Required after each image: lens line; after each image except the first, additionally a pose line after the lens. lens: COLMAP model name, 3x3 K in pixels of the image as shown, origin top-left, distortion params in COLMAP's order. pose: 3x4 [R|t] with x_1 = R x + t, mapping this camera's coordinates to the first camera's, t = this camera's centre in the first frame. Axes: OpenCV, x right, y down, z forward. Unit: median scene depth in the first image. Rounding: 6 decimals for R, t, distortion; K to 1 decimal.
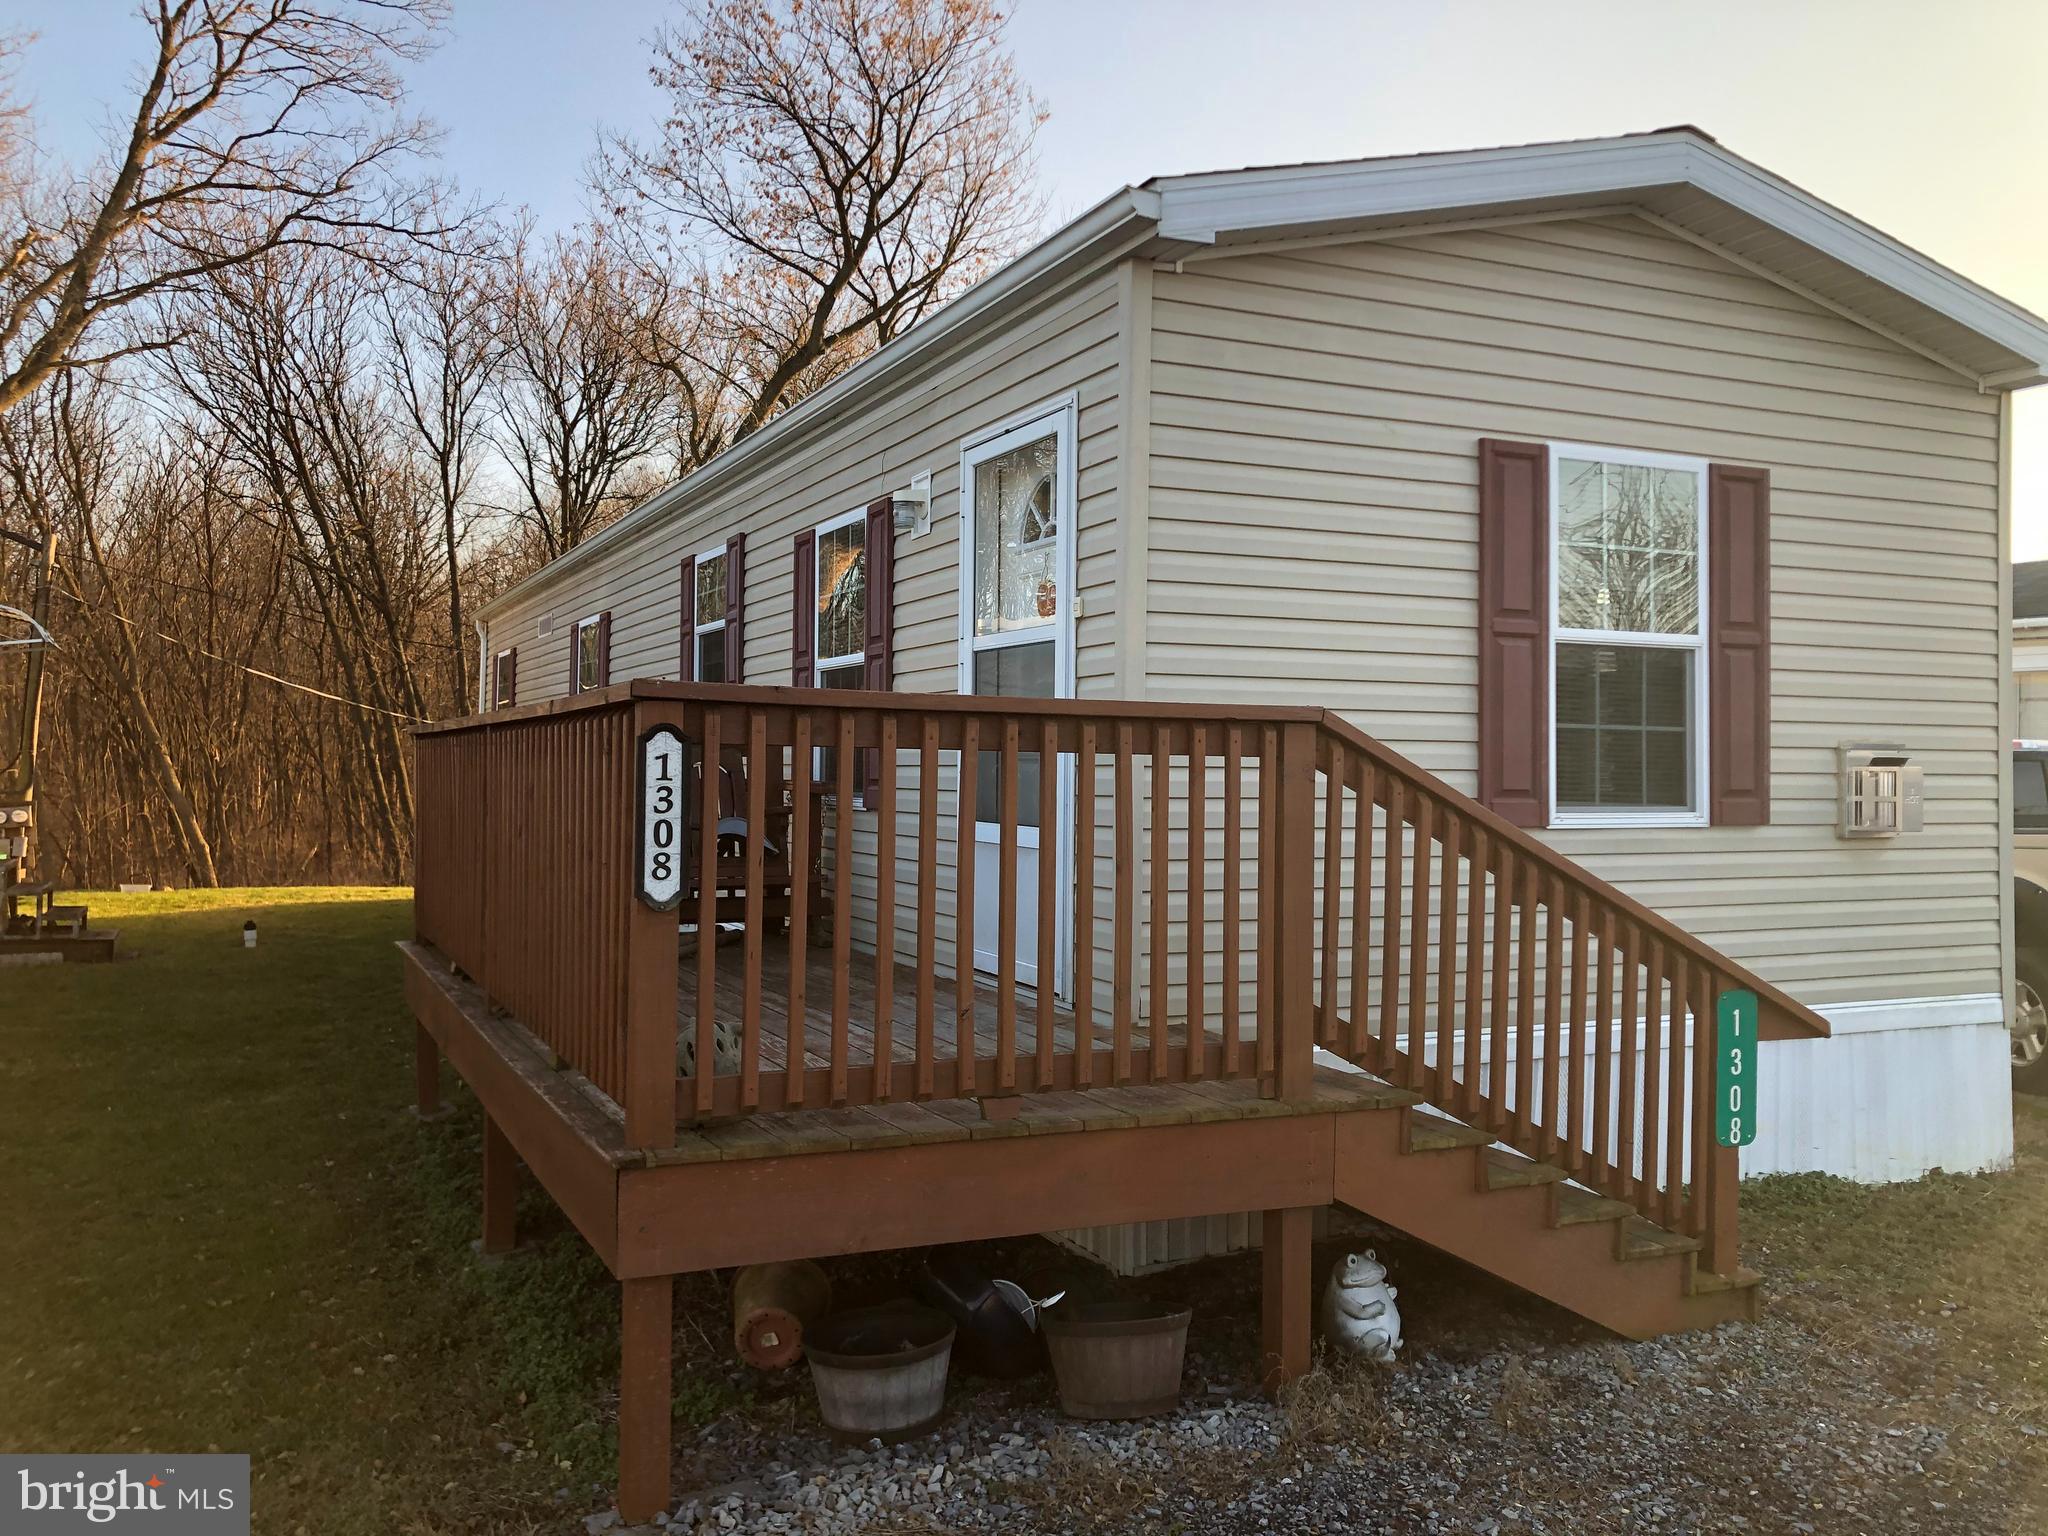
lens RADIAL K [[1656.4, 0, 1026.5], [0, 1656.4, 758.3], [0, 0, 1]] dist [0.047666, -0.057803]
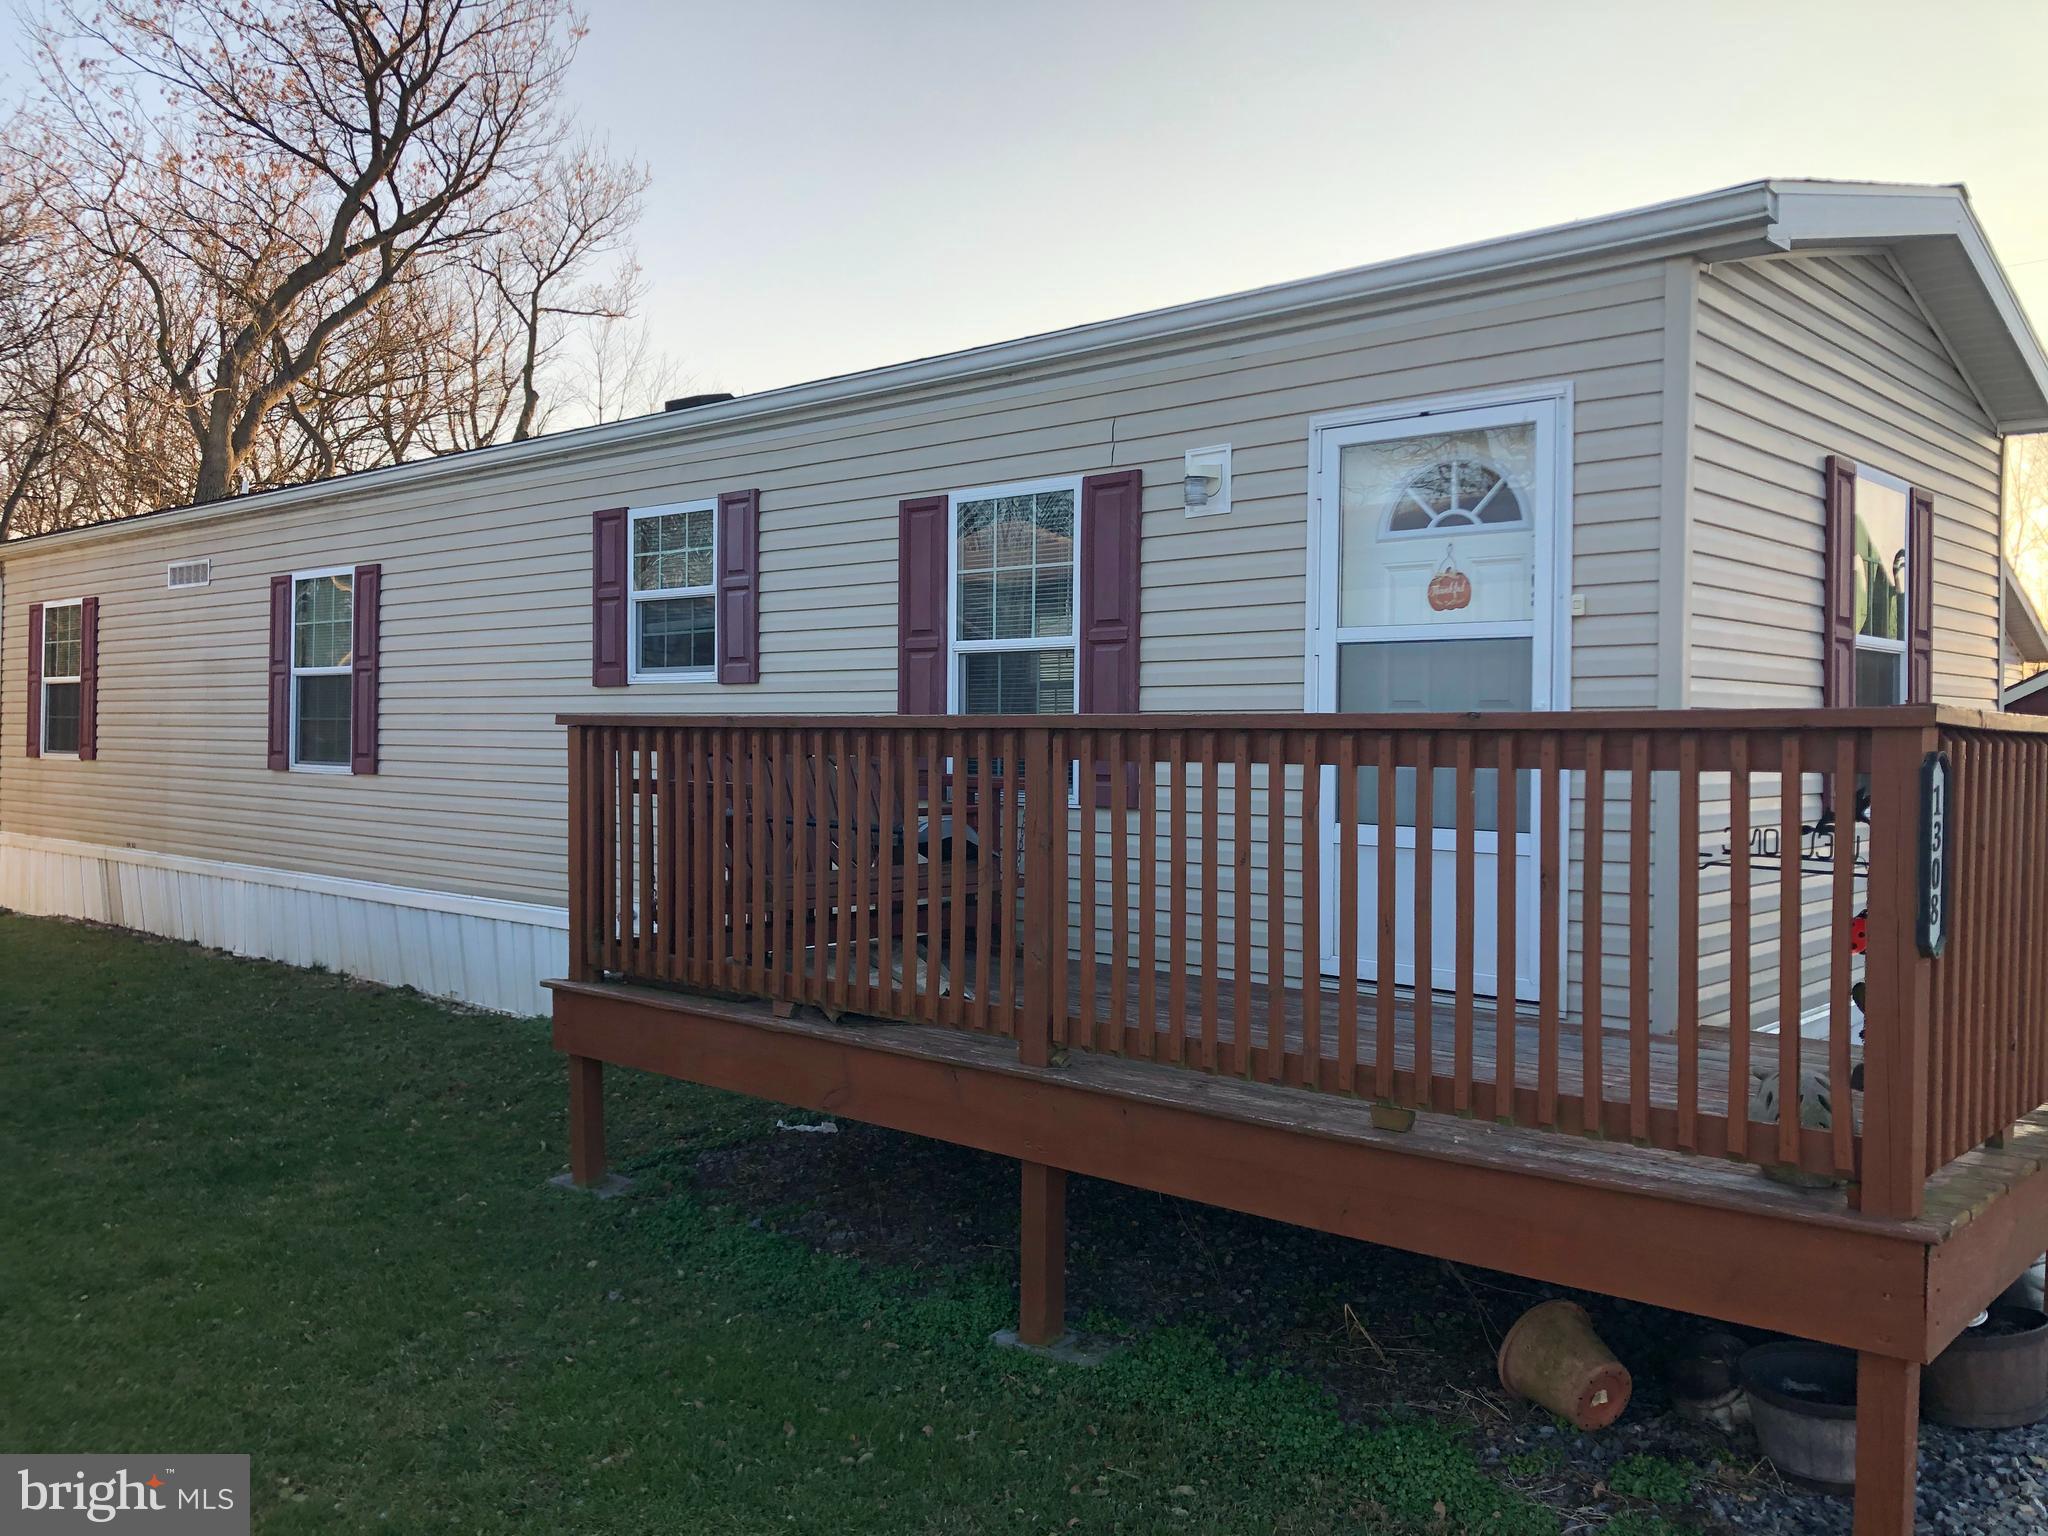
lens RADIAL K [[1656.4, 0, 1024.6], [0, 1656.4, 777.2], [0, 0, 1]] dist [0.047666, -0.057803]
pose [[0.920989, -0.006799, 0.389530, -0.557096], [-0.005373, 0.999531, 0.030148, -0.015371], [-0.389552, -0.029859, 0.920520, 0.193007]]
